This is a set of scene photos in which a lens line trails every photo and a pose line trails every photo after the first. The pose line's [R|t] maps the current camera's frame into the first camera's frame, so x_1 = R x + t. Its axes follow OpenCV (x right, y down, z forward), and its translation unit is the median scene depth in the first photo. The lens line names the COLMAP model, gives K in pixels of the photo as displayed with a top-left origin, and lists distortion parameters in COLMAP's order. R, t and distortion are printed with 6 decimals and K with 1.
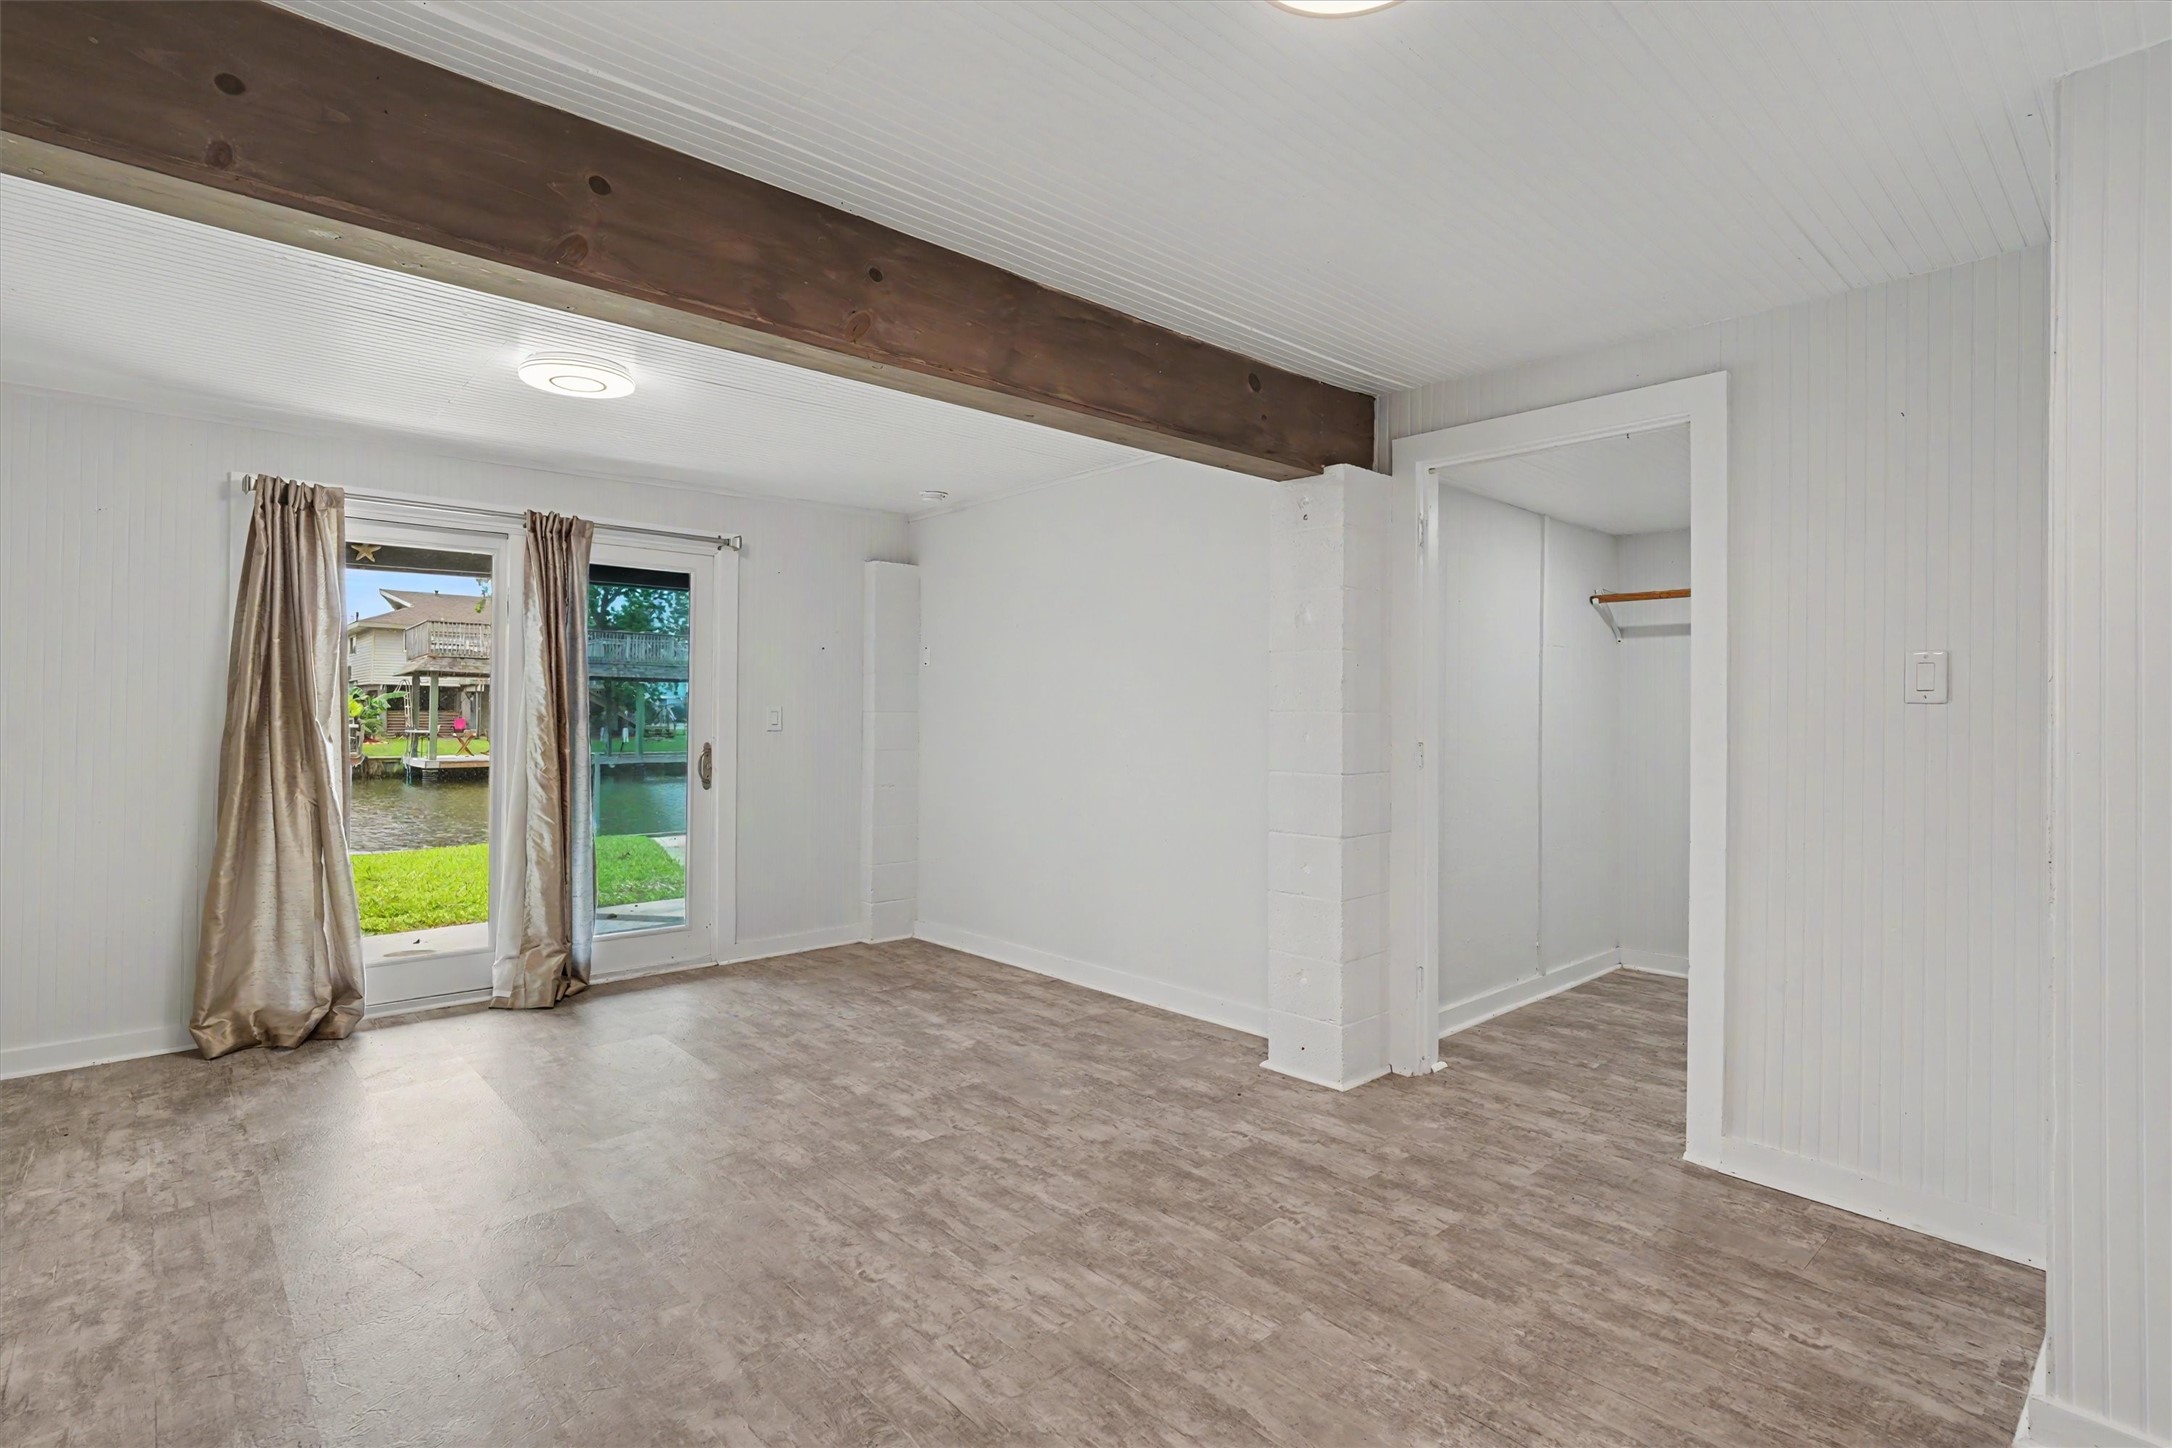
lens RADIAL K [[1017.7, 0, 1080.4], [0, 1017.7, 728.4], [0, 0, 1]] dist [-0.031159, 0.018235]
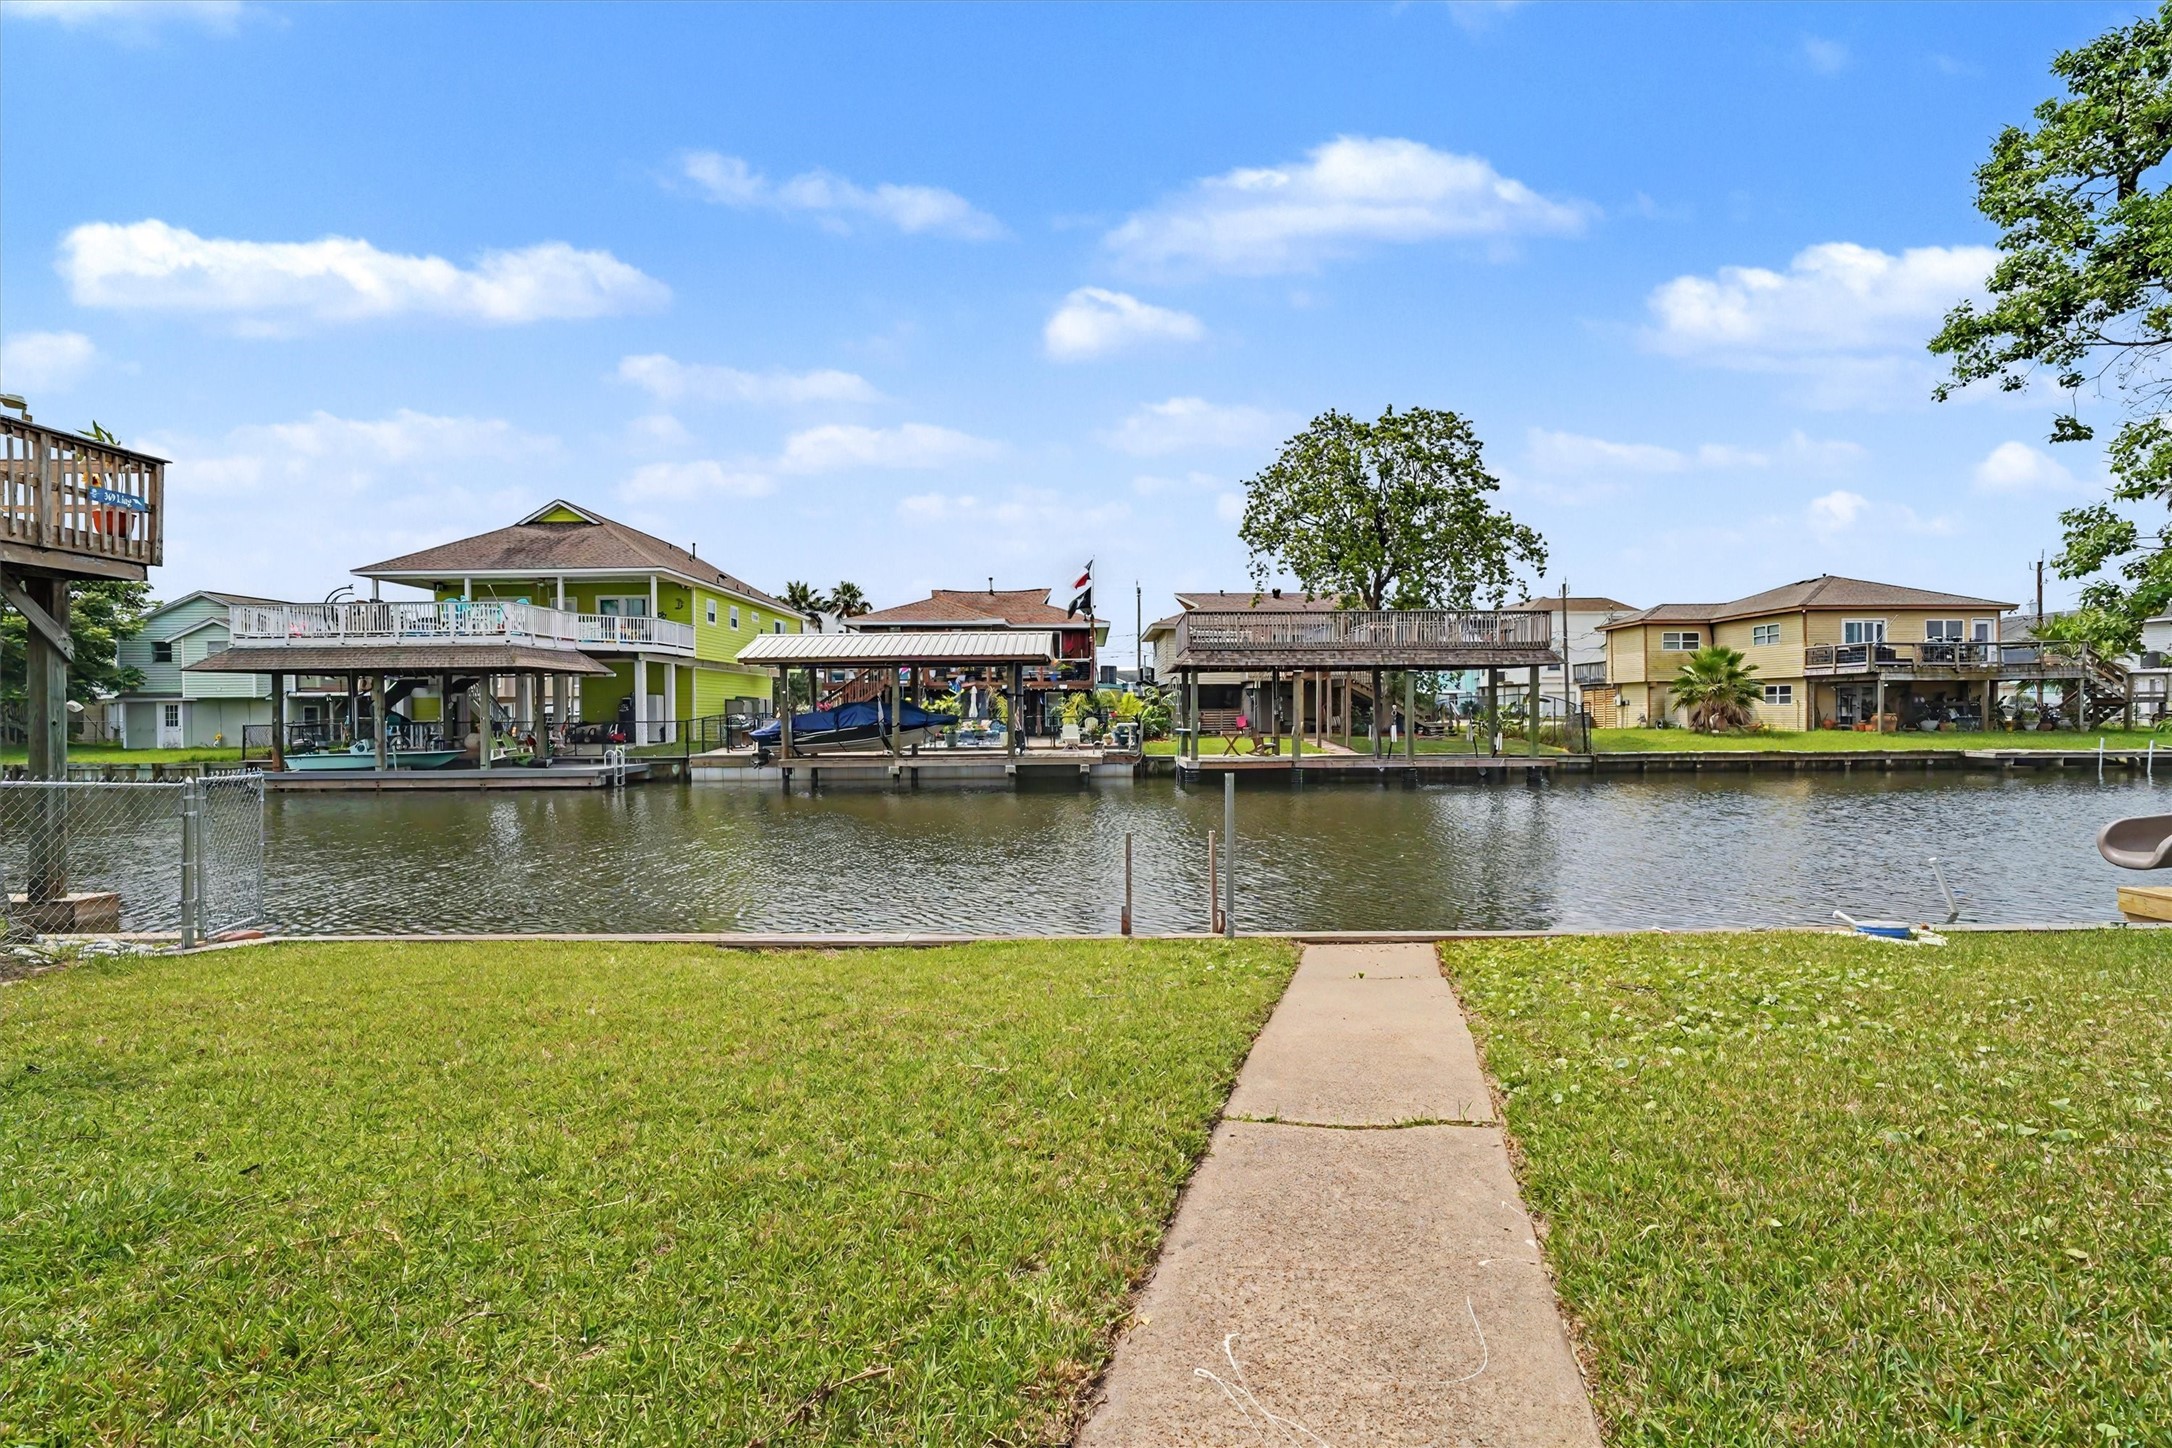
lens RADIAL K [[1017.7, 0, 1080.4], [0, 1017.7, 728.4], [0, 0, 1]] dist [-0.031159, 0.018235]
pose [[0.733986, -0.003183, -0.679158, -0.067183], [0.005507, 0.999984, 0.001264, -0.000283], [0.679143, -0.004668, 0.733991, 0.203316]]
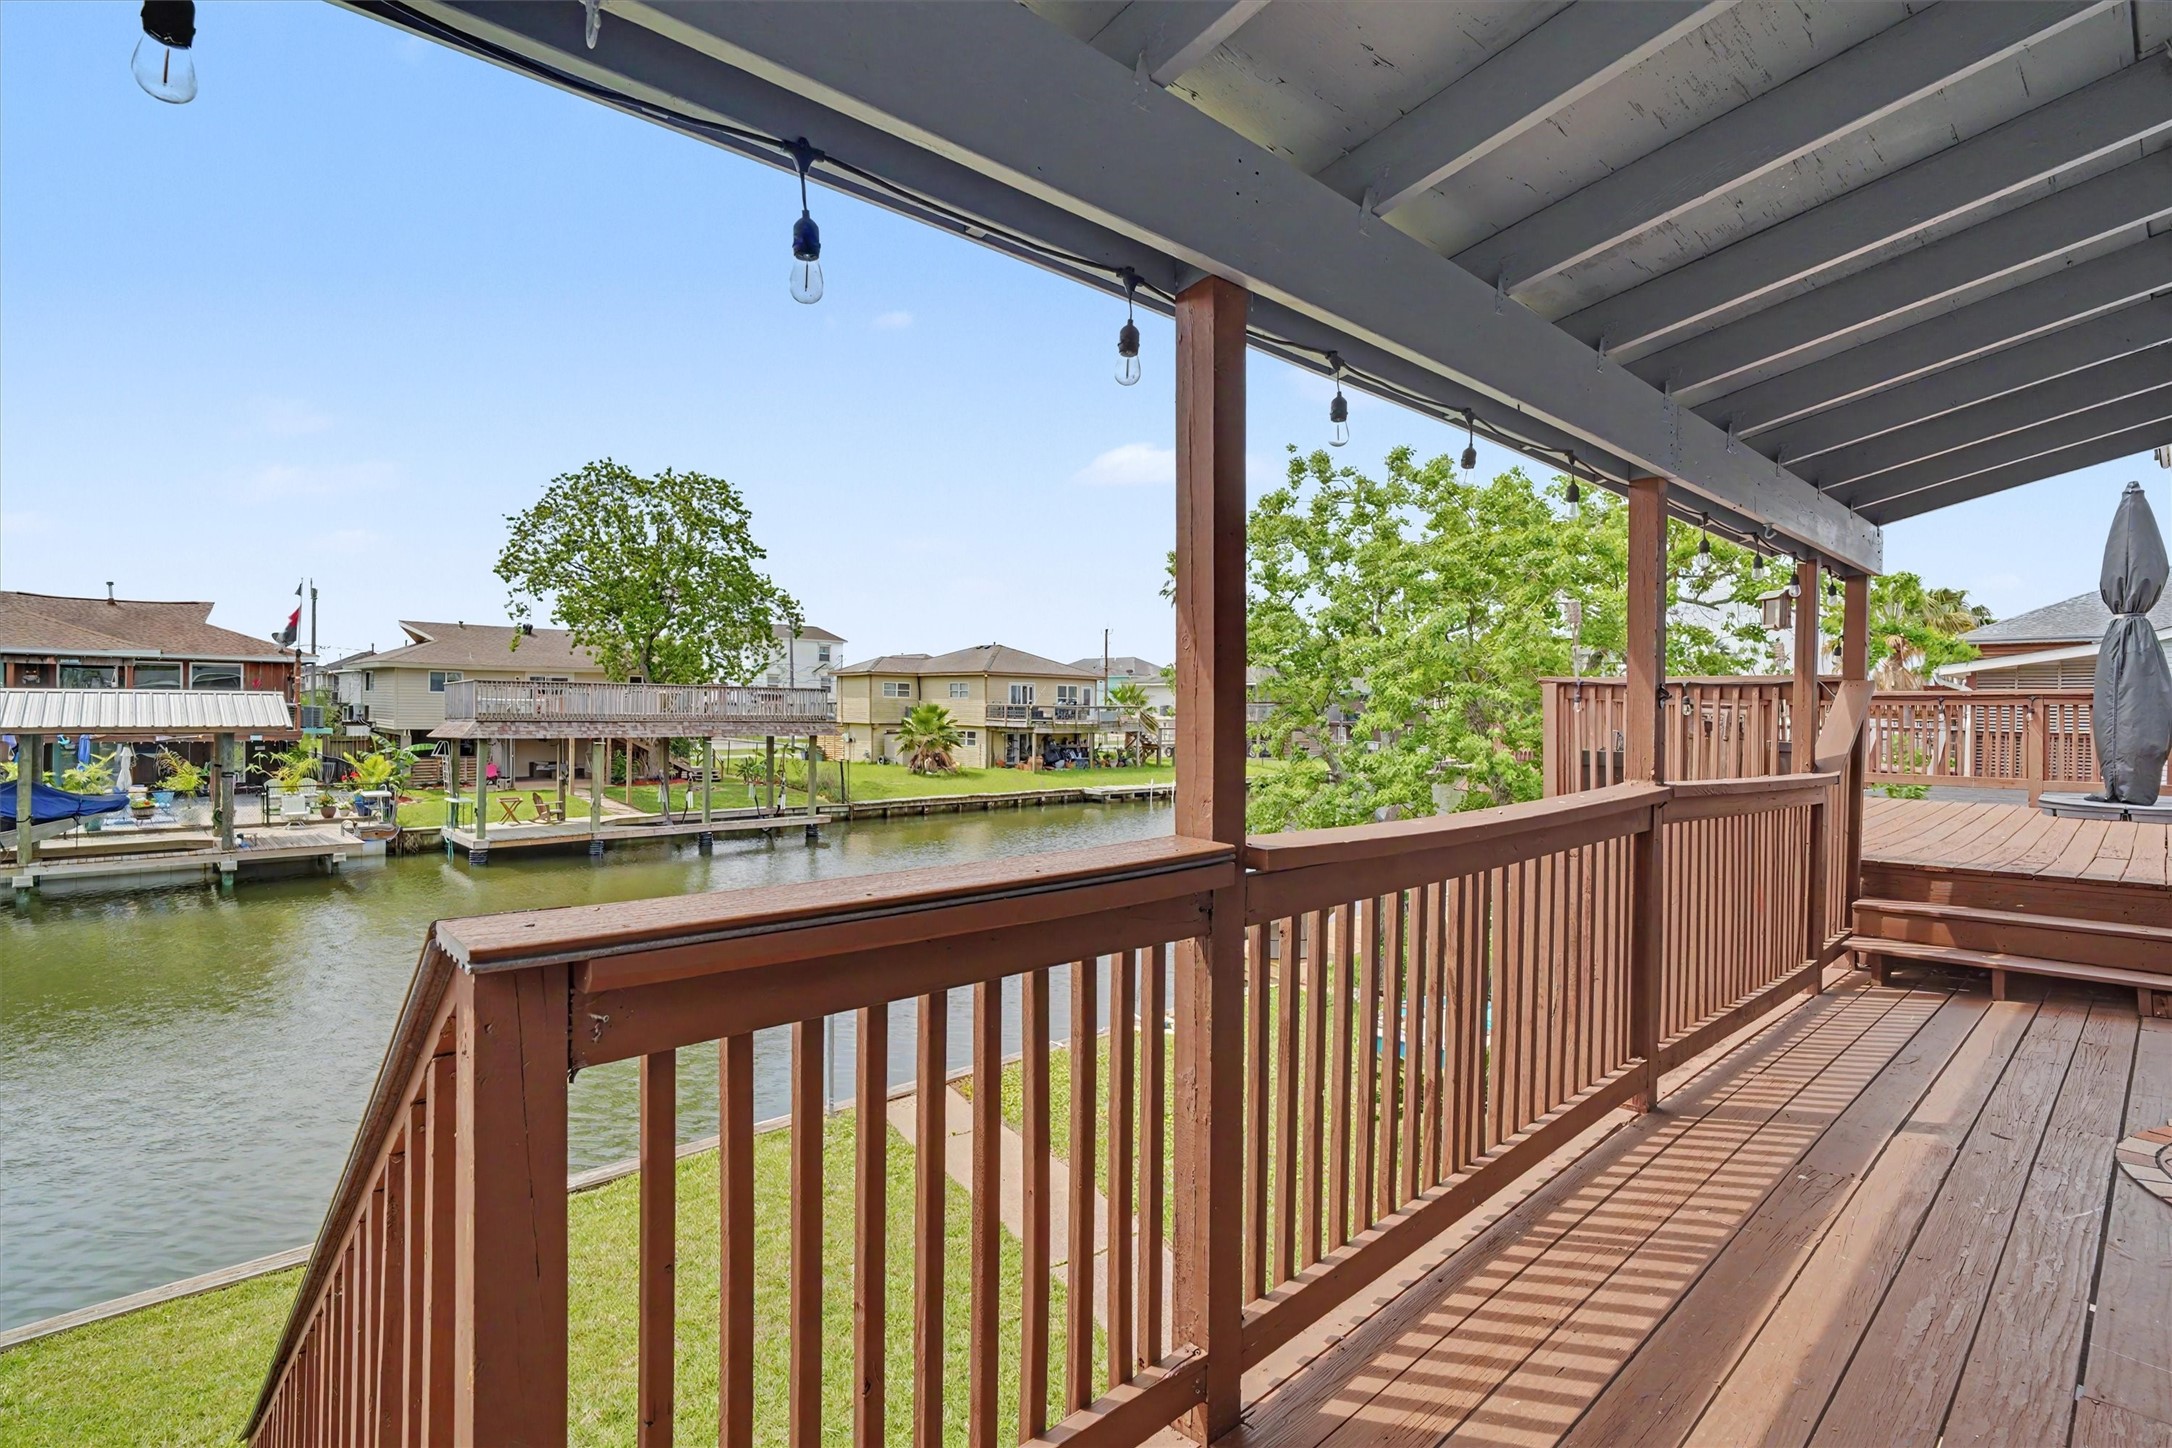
lens RADIAL K [[1017.7, 0, 1080.4], [0, 1017.7, 728.4], [0, 0, 1]] dist [-0.031159, 0.018235]
pose [[0.999991, 0.001581, 0.004059, -0.110671], [-0.001591, 0.999996, 0.002527, -0.059190], [-0.004055, -0.002533, 0.999989, 0.108077]]
